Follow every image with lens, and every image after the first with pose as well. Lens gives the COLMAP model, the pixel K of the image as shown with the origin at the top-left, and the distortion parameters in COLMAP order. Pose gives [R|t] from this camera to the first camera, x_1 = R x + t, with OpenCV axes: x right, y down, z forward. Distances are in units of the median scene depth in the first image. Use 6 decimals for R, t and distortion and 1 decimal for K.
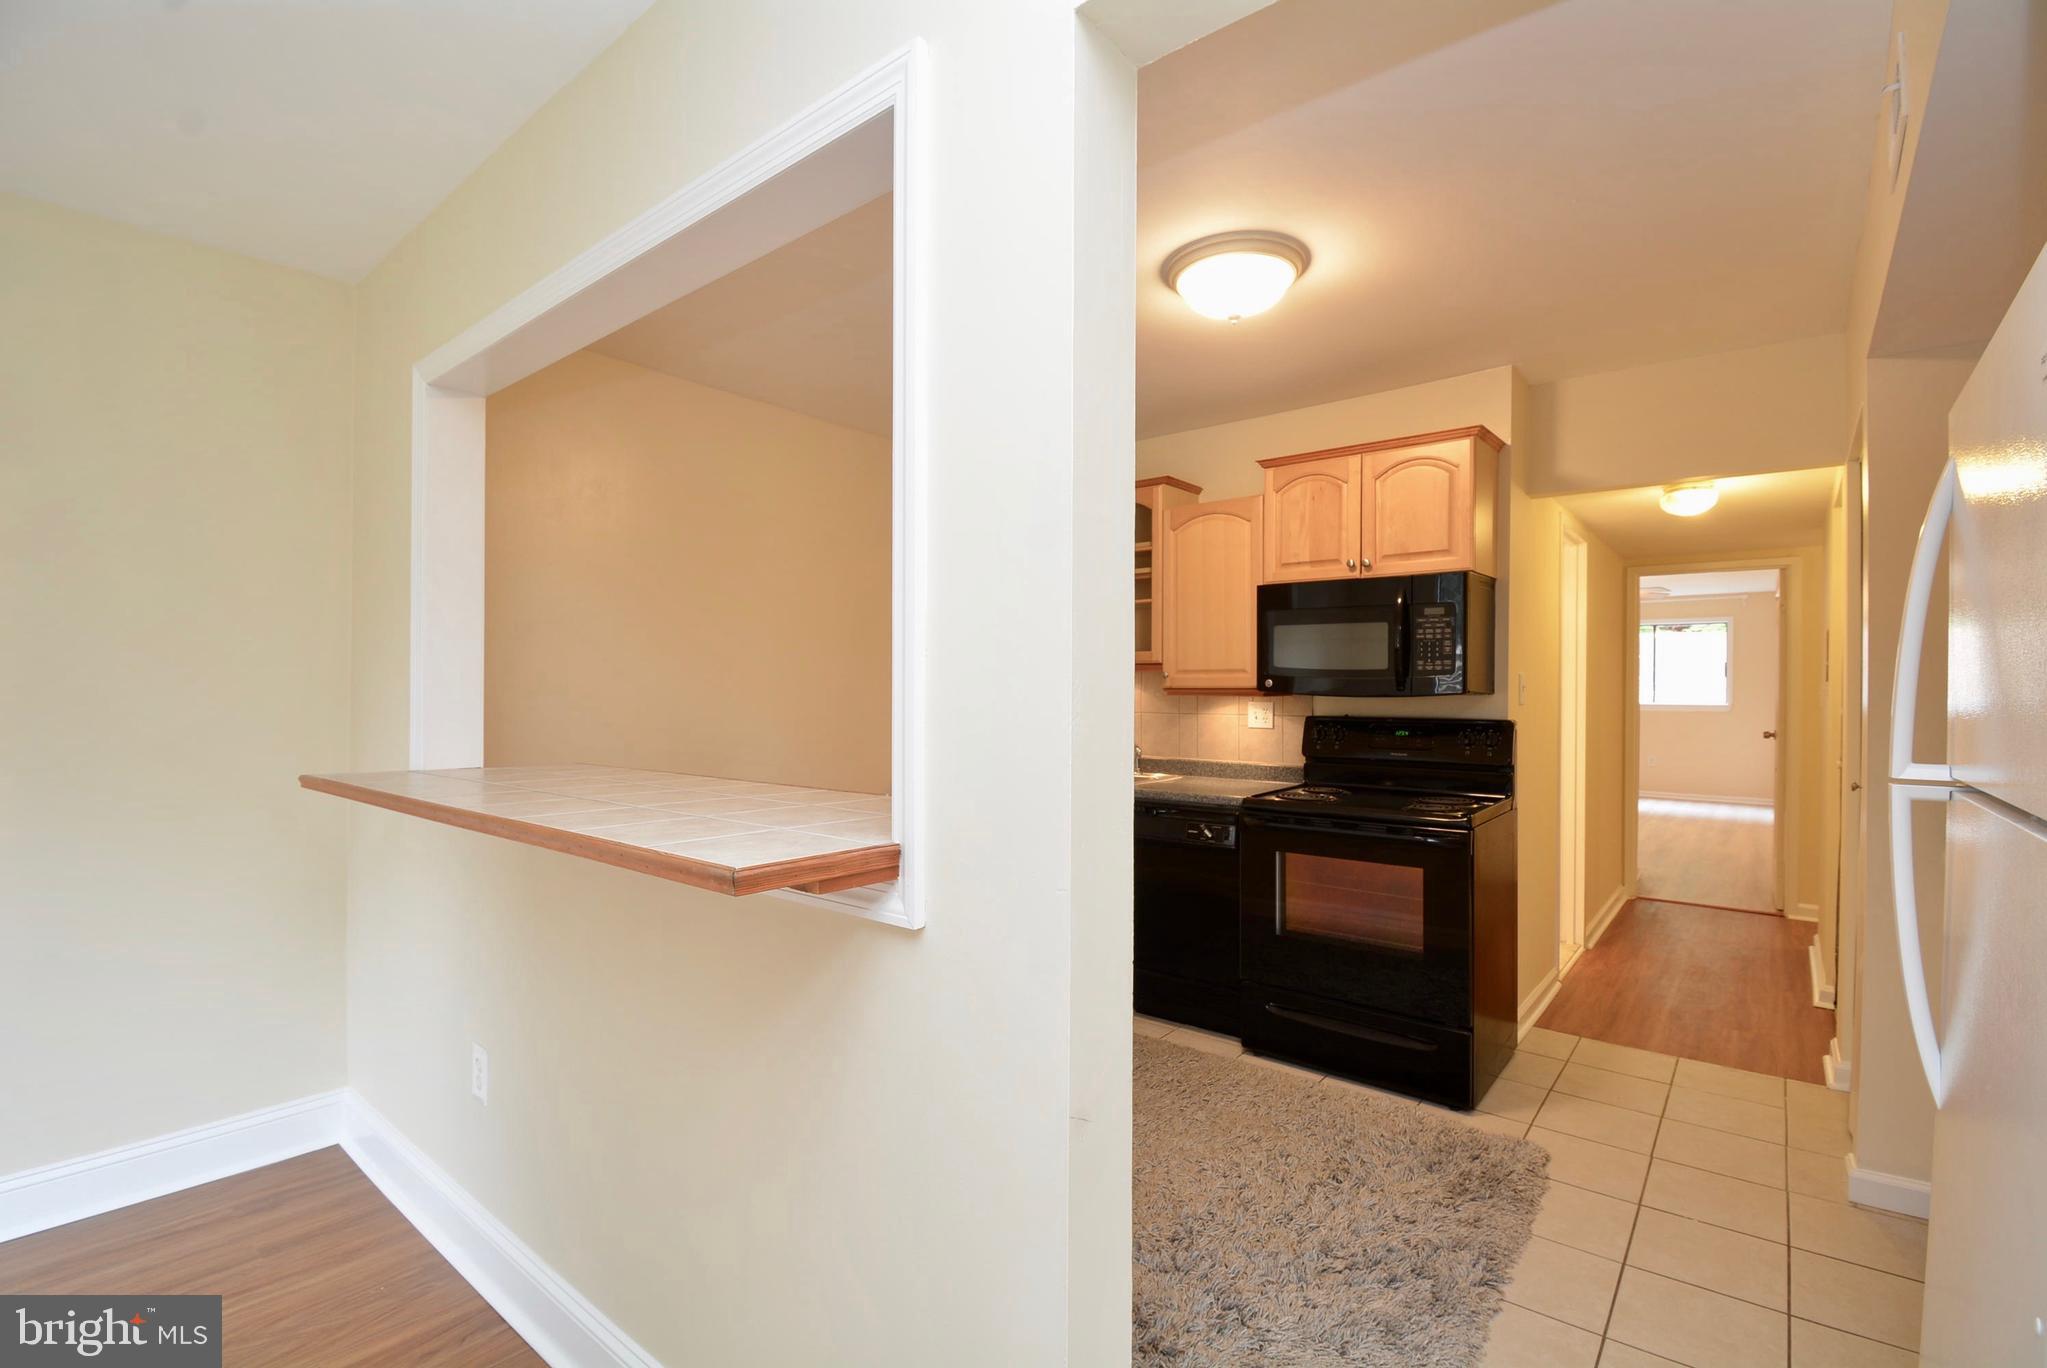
lens RADIAL K [[906.5, 0, 1034.2], [0, 906.5, 689.0], [0, 0, 1]] dist [0.022840, -0.028417]
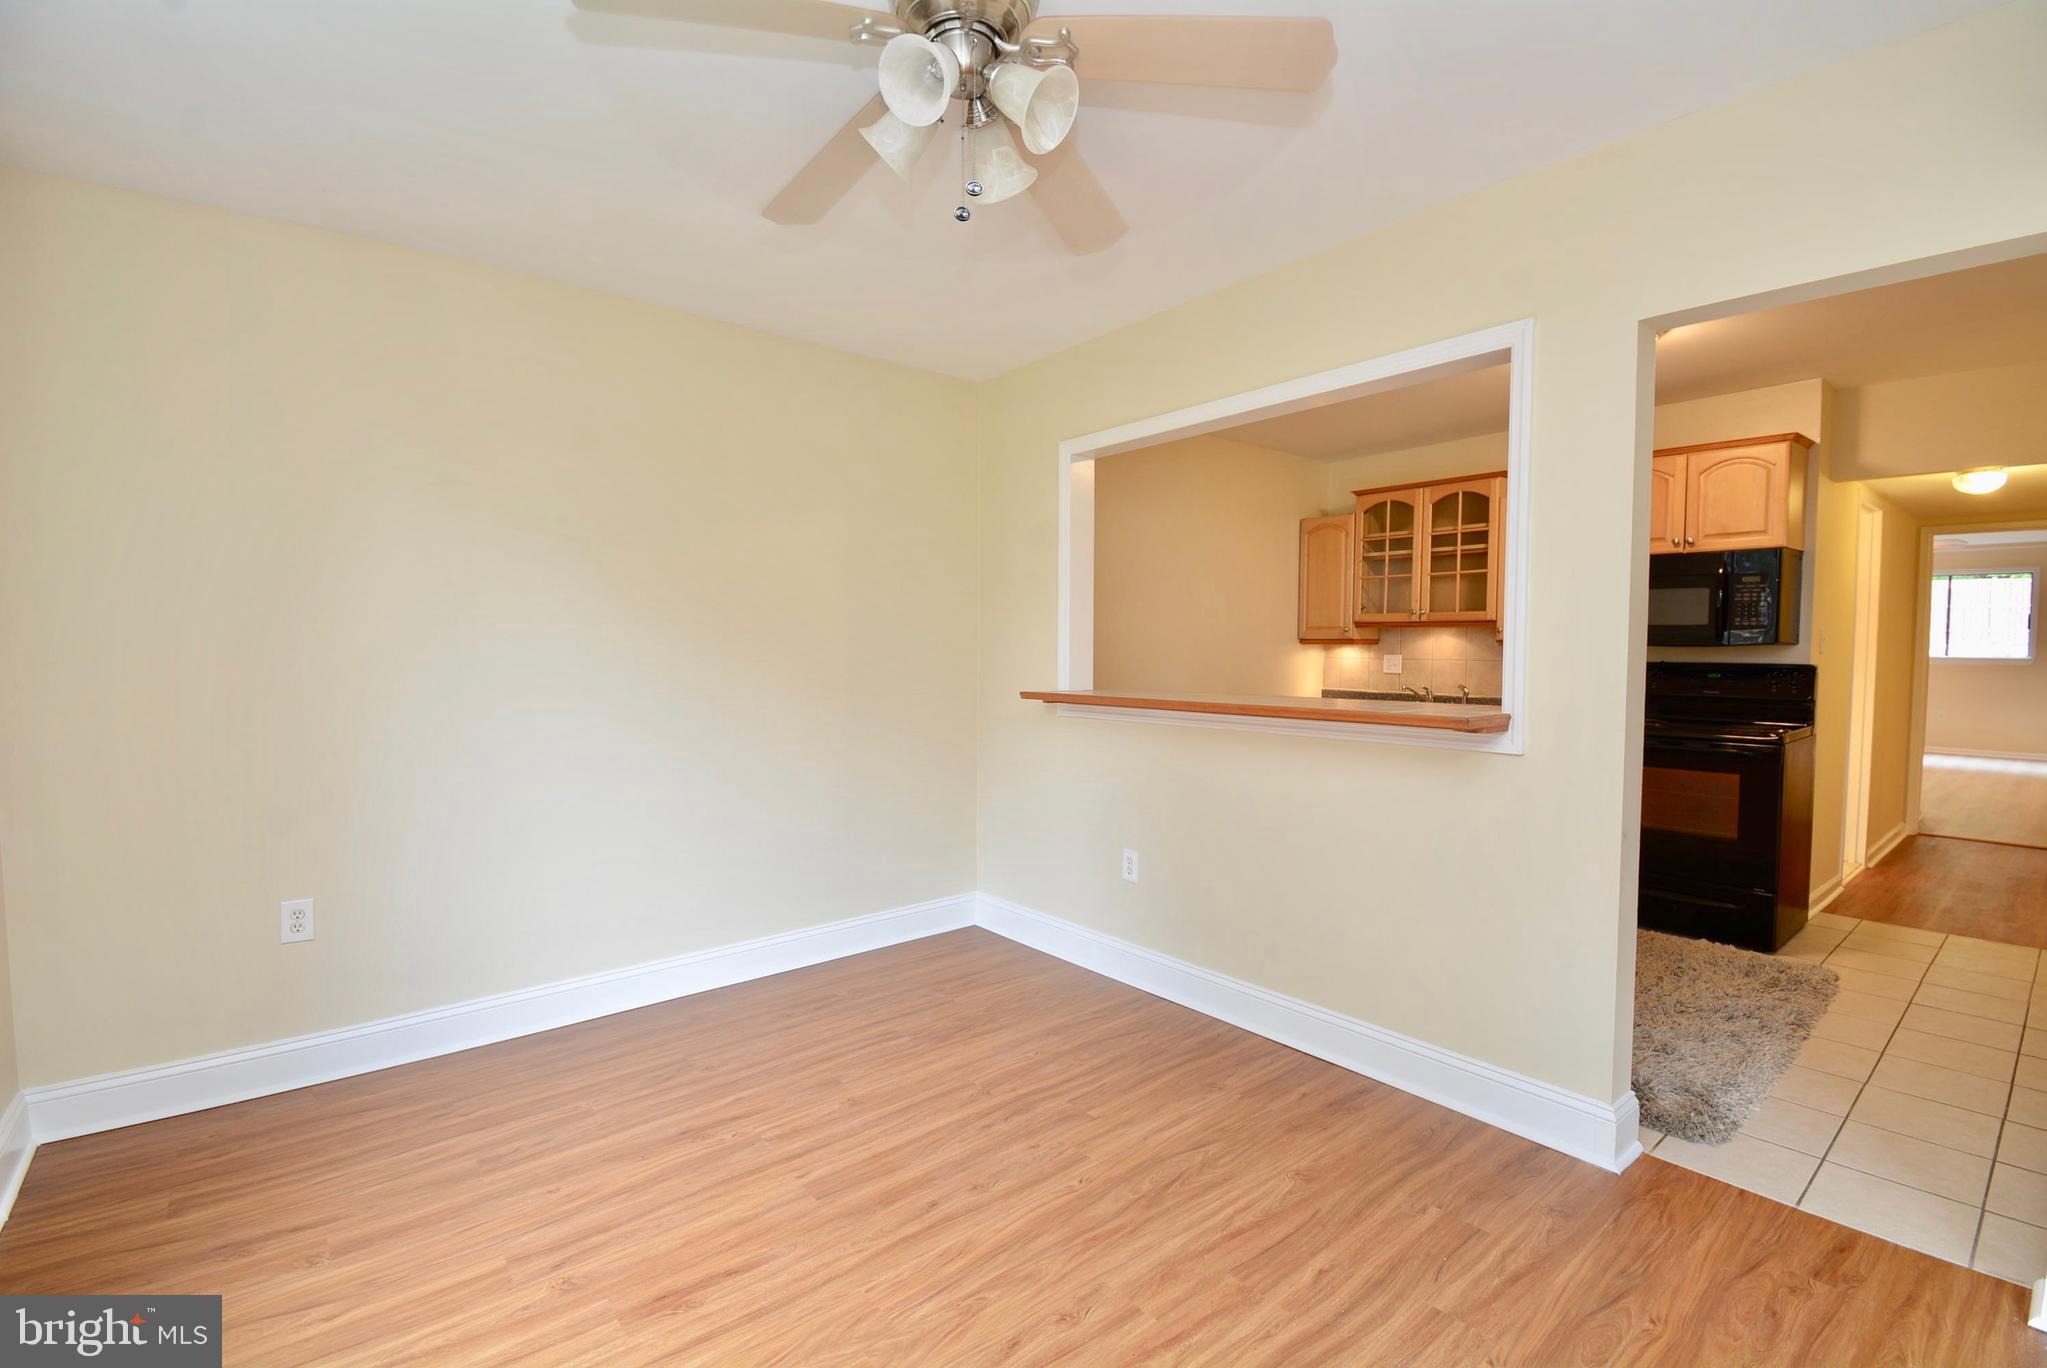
lens RADIAL K [[906.5, 0, 1034.2], [0, 906.5, 689.0], [0, 0, 1]] dist [0.022840, -0.028417]
pose [[0.980954, 0.007482, -0.194095, -0.277170], [0.002048, 0.998804, 0.048854, 0.003855], [0.194228, -0.048321, 0.979765, -0.421992]]
